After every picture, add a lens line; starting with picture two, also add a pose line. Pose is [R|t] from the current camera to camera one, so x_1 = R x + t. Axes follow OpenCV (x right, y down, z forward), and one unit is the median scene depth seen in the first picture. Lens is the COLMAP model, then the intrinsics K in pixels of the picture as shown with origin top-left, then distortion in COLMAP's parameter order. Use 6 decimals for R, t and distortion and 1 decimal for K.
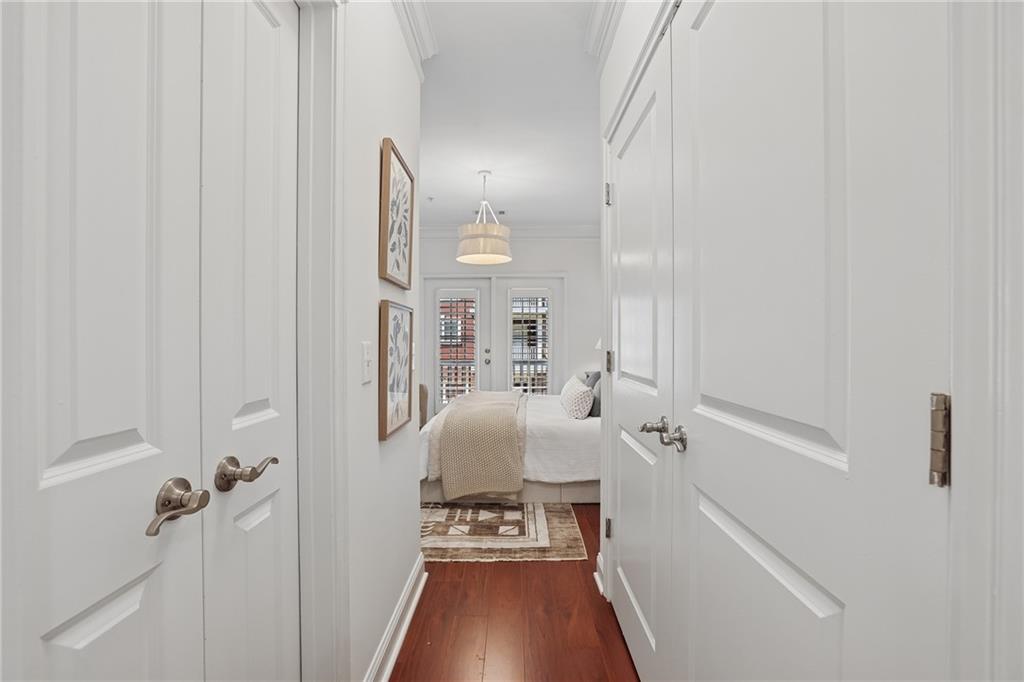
lens RADIAL K [[448.5, 0, 501.7], [0, 448.5, 342.7], [0, 0, 1]] dist [-0.009618, 0.000281]
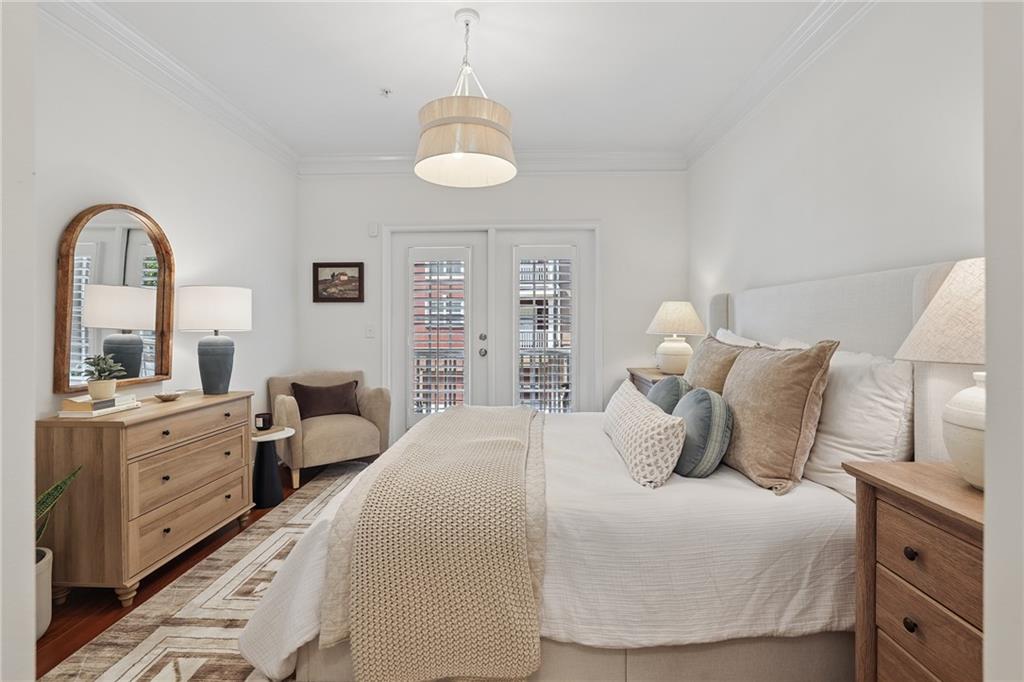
lens RADIAL K [[448.0, 0, 510.2], [0, 448.0, 324.2], [0, 0, 1]] dist [-0.022481, -0.000074]
pose [[1.000000, 0.000656, -0.000029, 0.015463], [-0.000656, 0.999993, -0.003610, 0.001605], [0.000027, 0.003611, 0.999993, 0.481208]]
